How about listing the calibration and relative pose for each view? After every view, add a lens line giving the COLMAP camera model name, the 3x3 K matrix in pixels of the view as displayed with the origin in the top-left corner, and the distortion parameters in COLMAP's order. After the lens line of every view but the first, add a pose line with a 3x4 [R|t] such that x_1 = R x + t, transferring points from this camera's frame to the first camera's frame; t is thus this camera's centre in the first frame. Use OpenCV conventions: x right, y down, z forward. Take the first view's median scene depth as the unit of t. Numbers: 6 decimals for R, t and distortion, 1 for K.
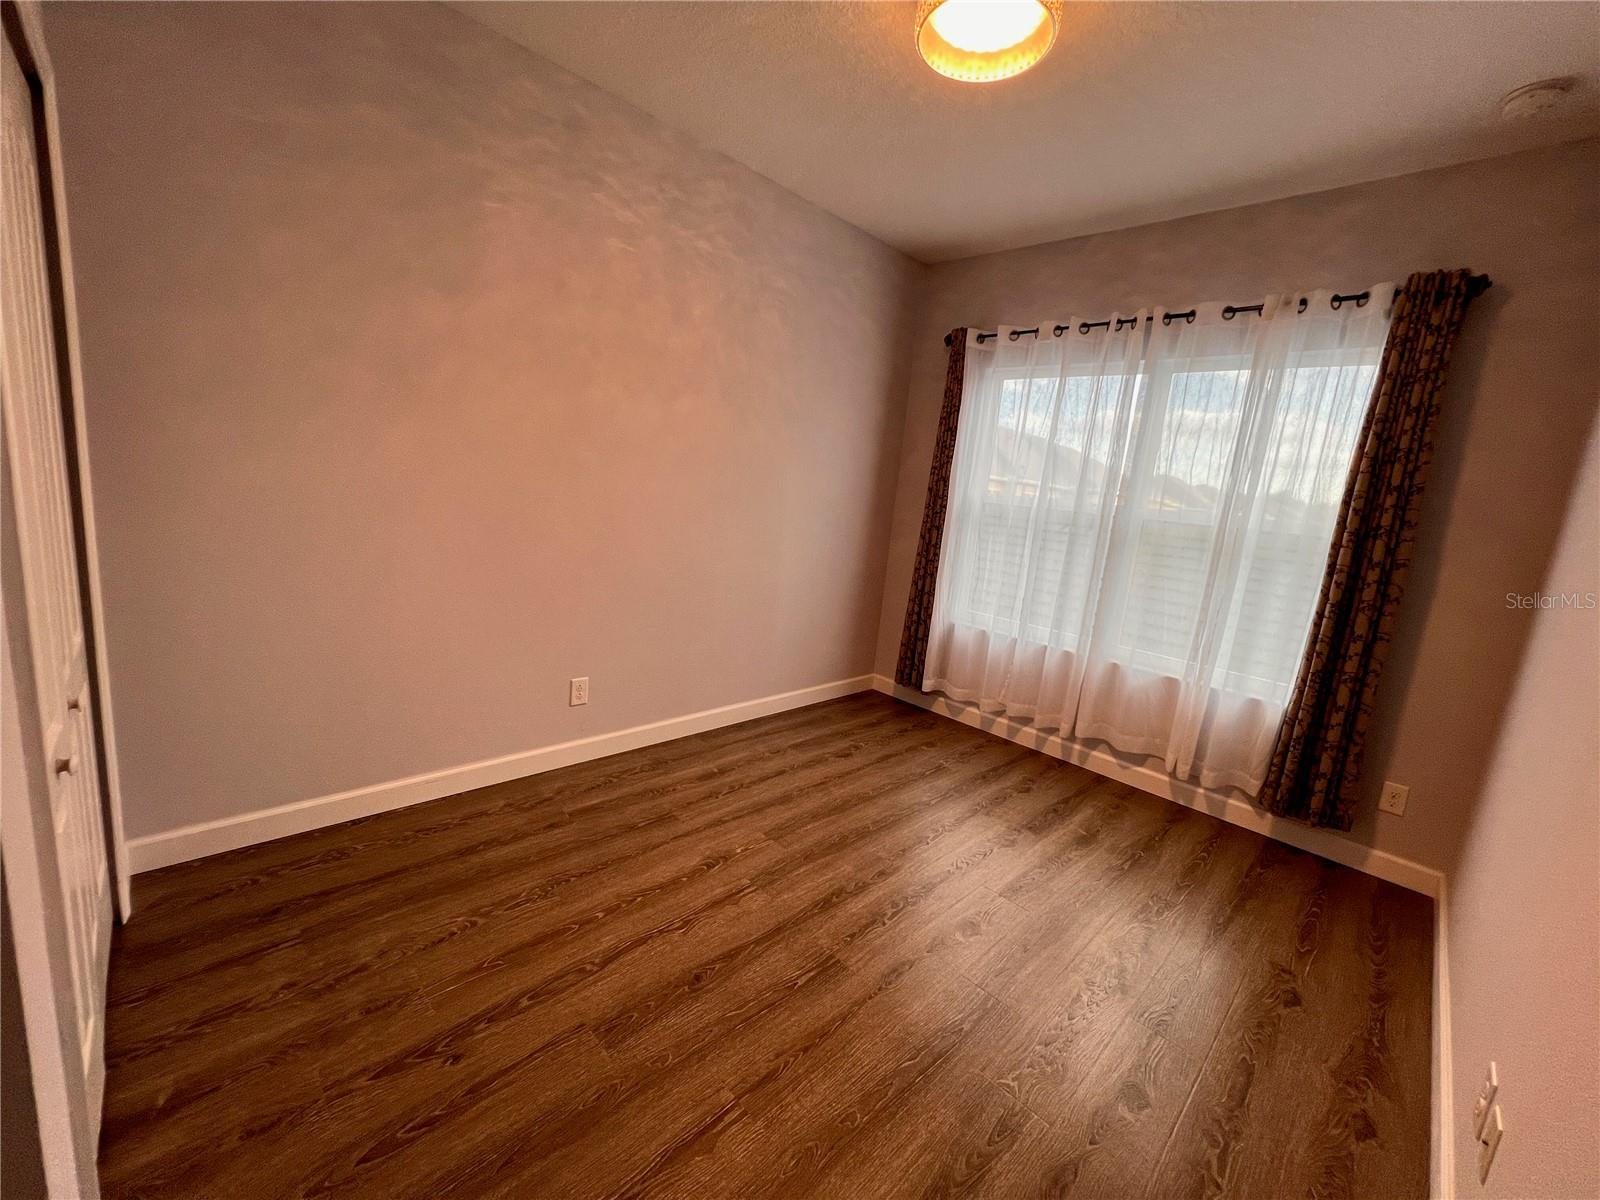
lens RADIAL K [[638.8, 0, 796.8], [0, 638.8, 599.5], [0, 0, 1]] dist [-0.004854, 0.001103]
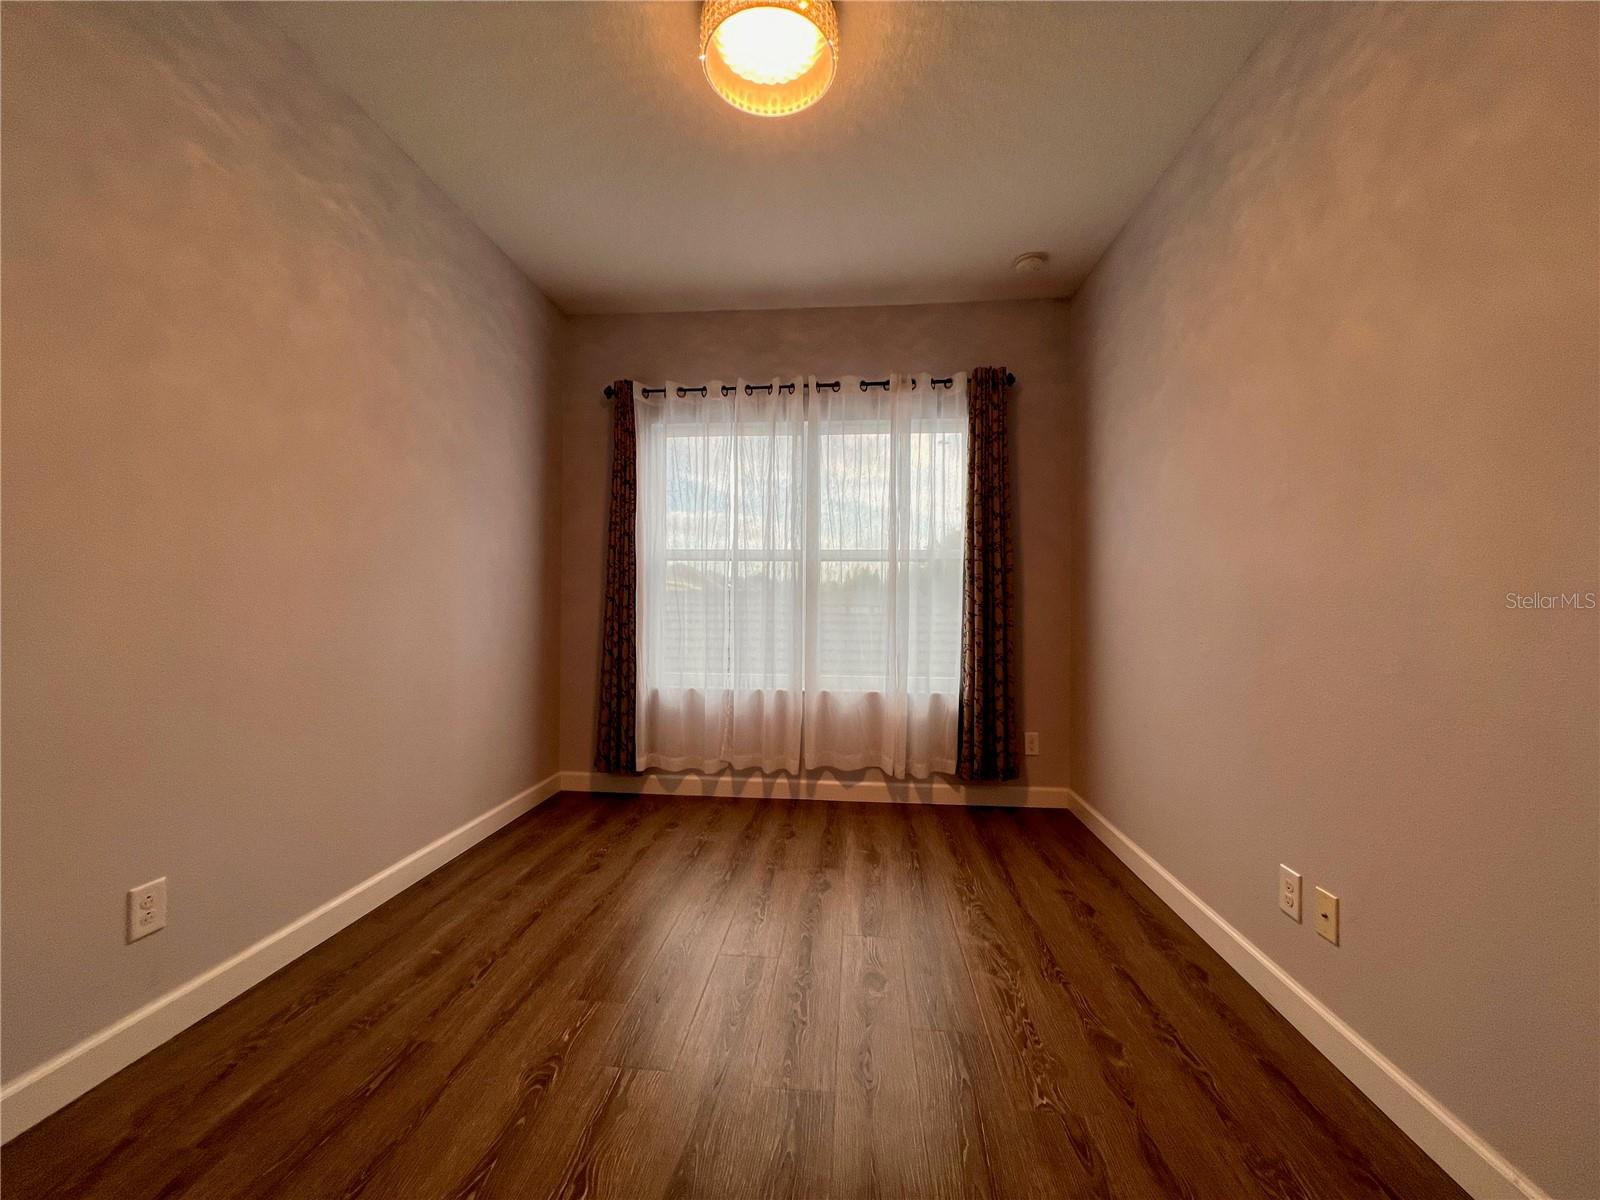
lens RADIAL K [[638.8, 0, 802.8], [0, 638.8, 598.1], [0, 0, 1]] dist [-0.004854, 0.001103]
pose [[0.763096, -0.088105, 0.640252, -0.225671], [0.182244, 0.979796, -0.082380, 0.030932], [-0.620058, 0.179546, 0.763735, 0.192157]]
